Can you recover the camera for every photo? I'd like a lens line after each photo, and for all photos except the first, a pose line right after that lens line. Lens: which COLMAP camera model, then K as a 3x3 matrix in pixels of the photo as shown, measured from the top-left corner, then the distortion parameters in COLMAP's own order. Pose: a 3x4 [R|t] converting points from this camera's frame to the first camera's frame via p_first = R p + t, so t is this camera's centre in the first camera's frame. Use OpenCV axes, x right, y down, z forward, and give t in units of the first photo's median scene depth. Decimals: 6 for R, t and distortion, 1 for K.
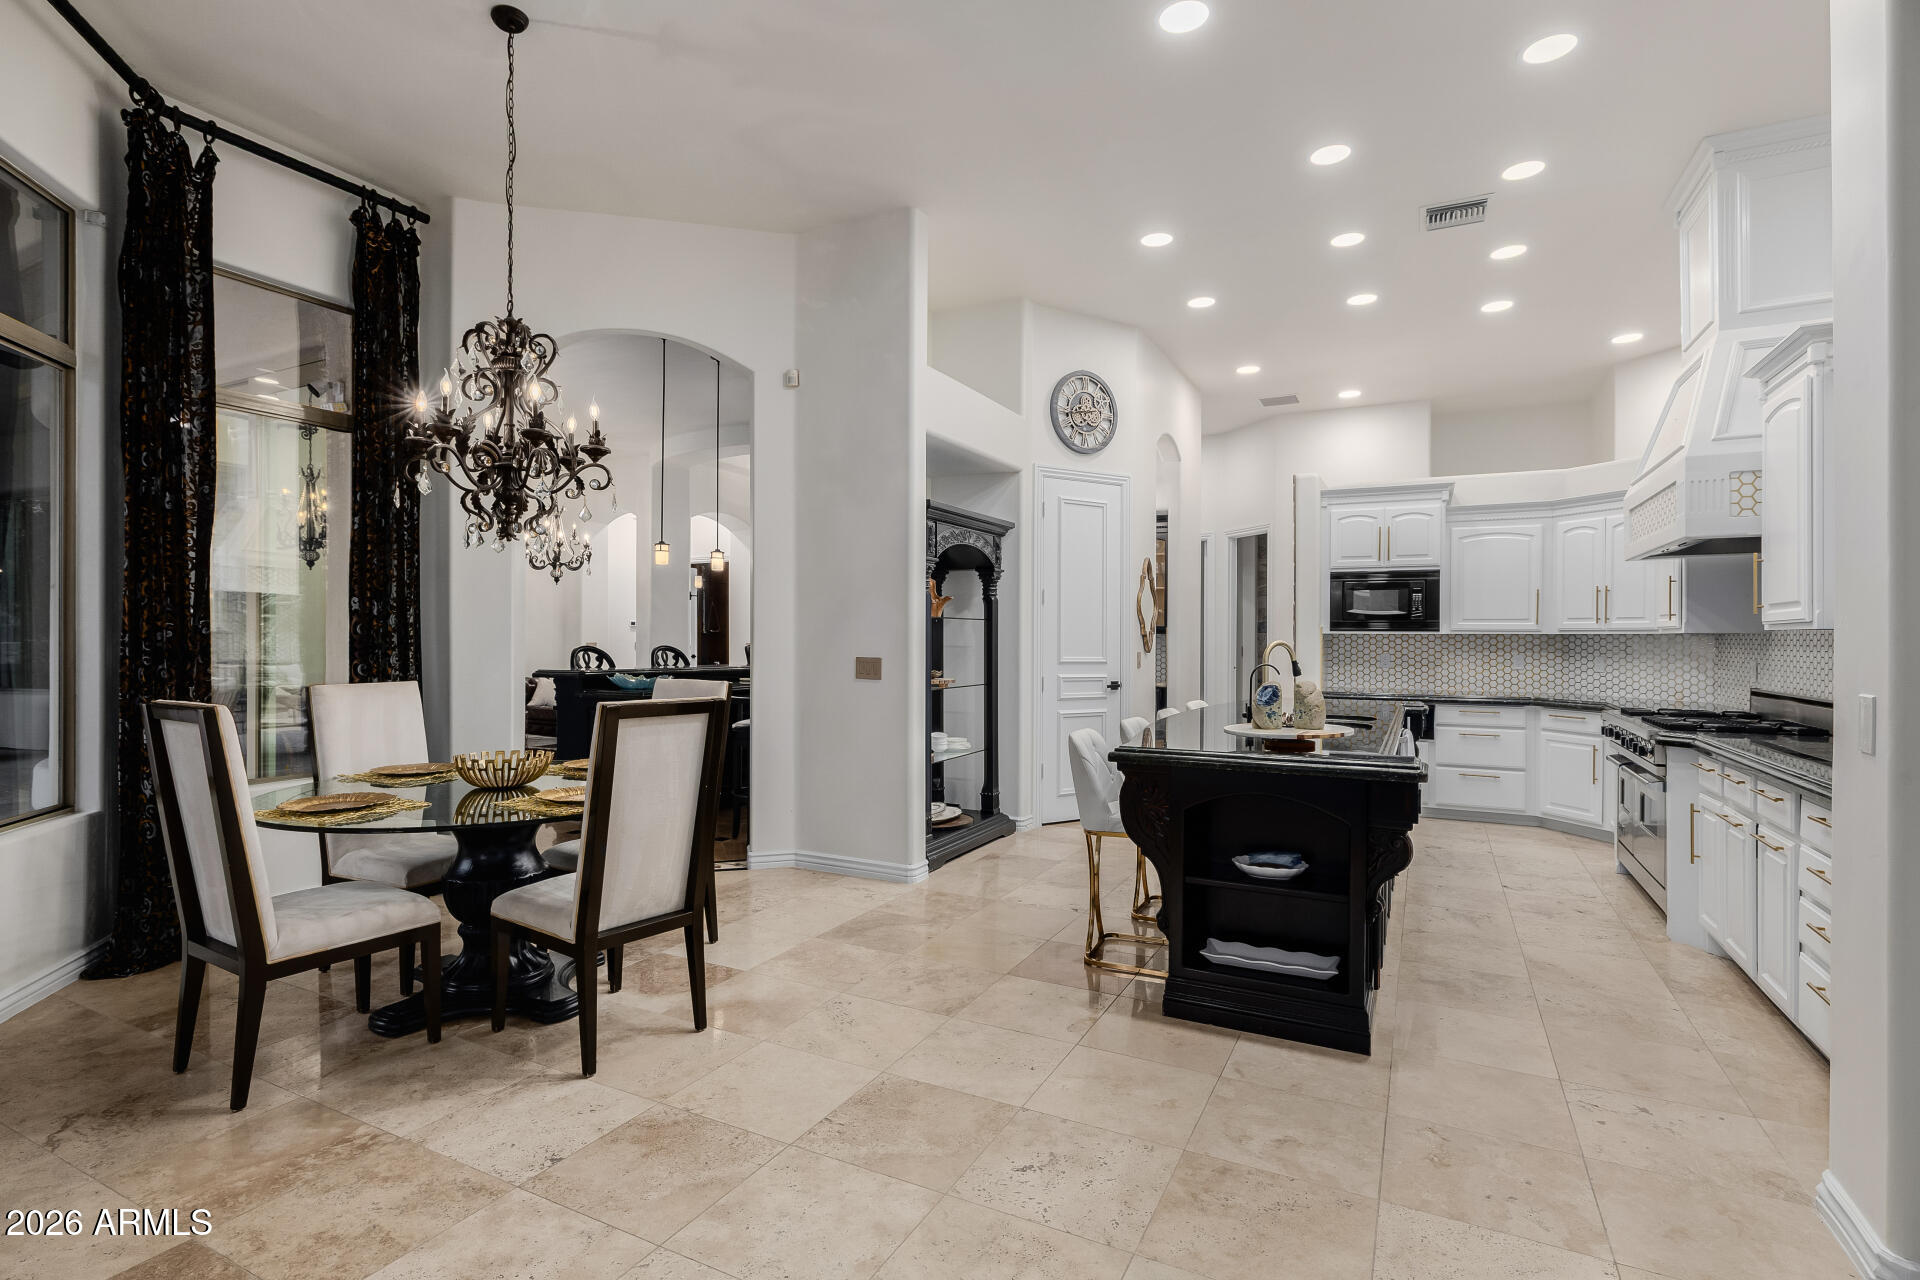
lens RADIAL K [[918.9, 0, 960.3], [0, 918.9, 638.9], [0, 0, 1]] dist [0.000582, 0.001134]
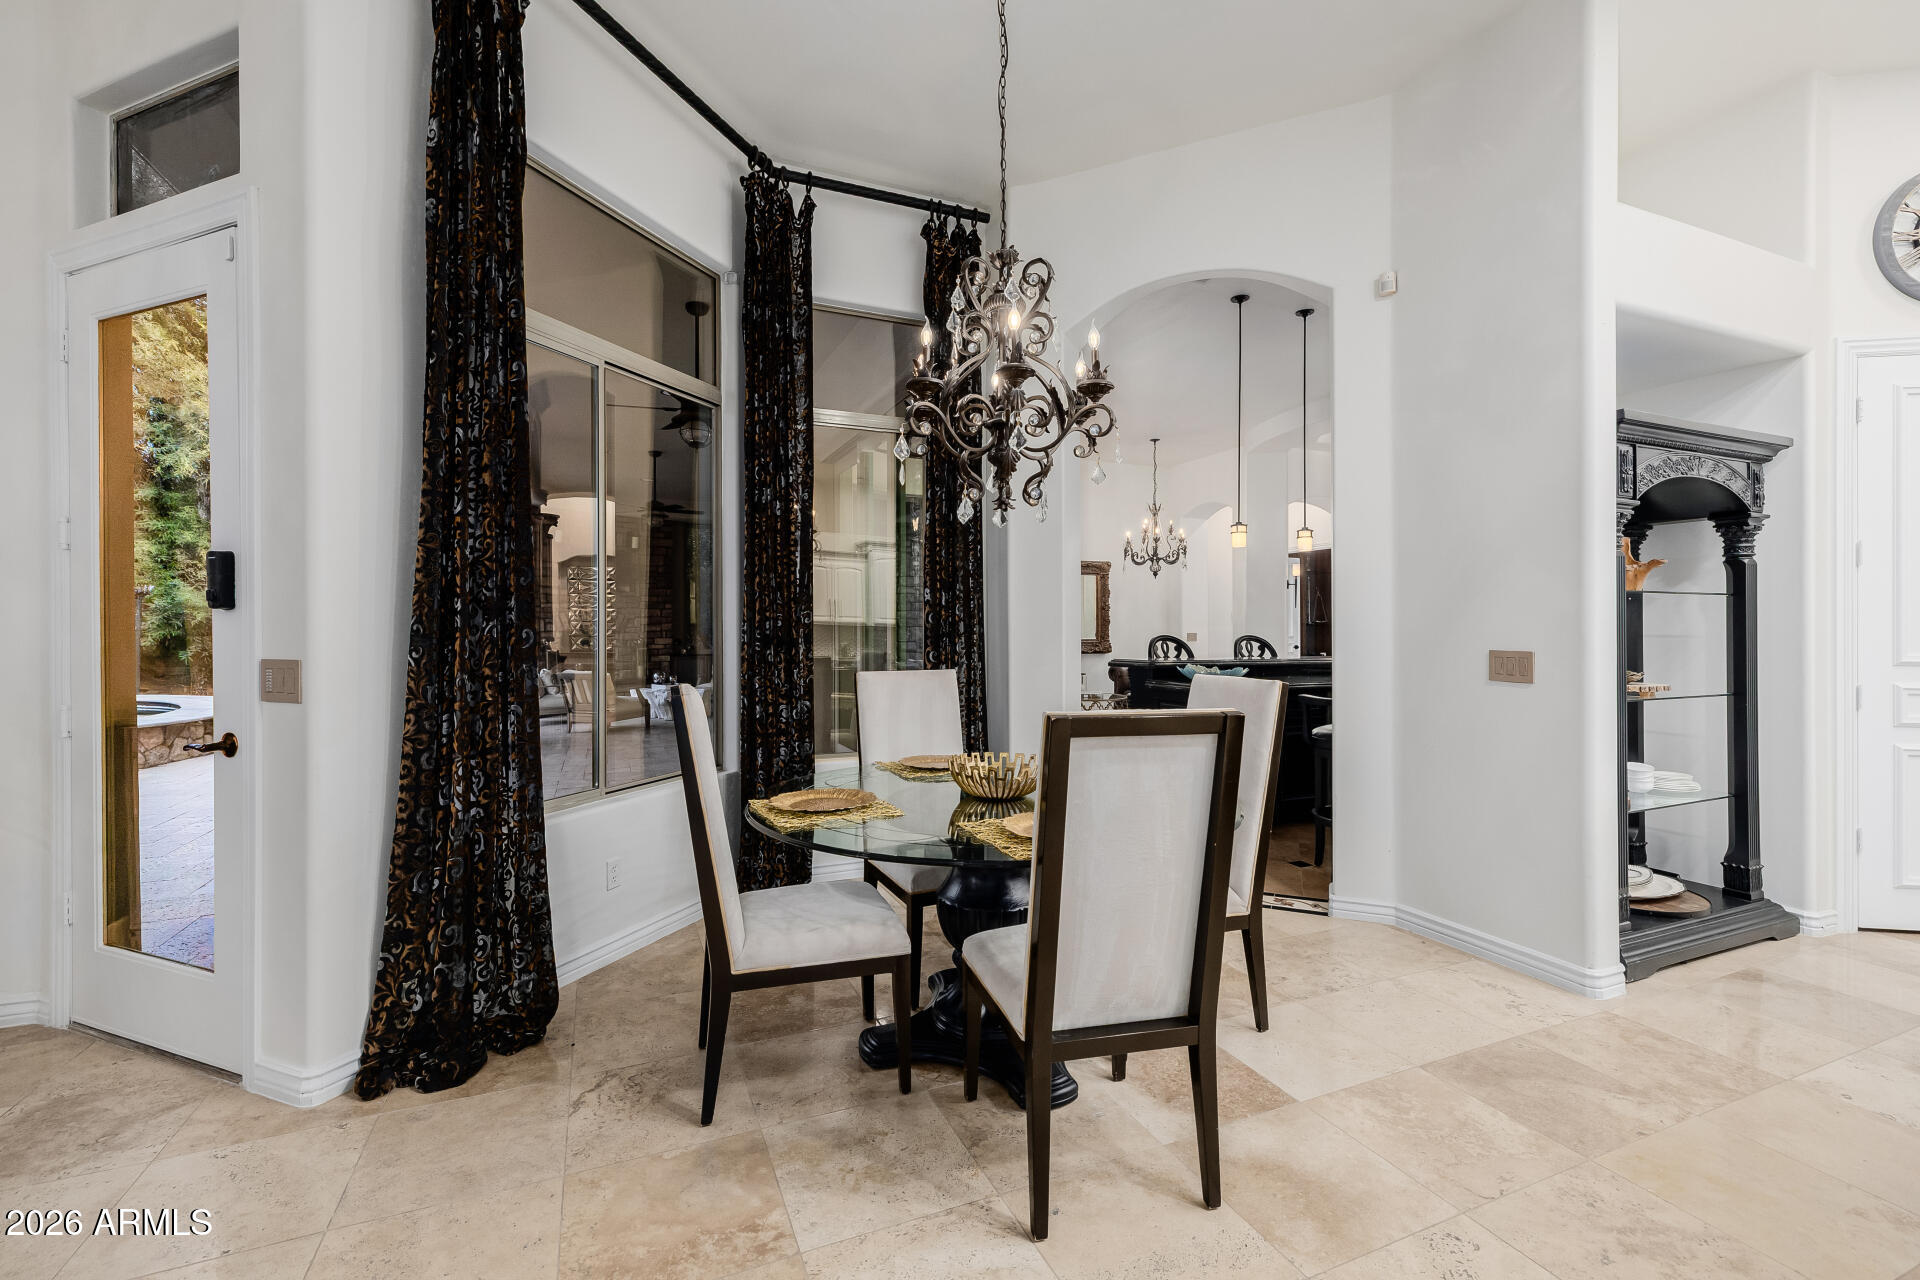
lens RADIAL K [[806.2, 0, 955.0], [0, 806.2, 629.3], [0, 0, 1]] dist [0.003709, -0.000048]
pose [[0.763850, -0.005167, -0.645373, -0.030063], [0.003655, 0.999987, -0.003680, 0.005317], [0.645384, 0.000452, 0.763858, 0.296956]]
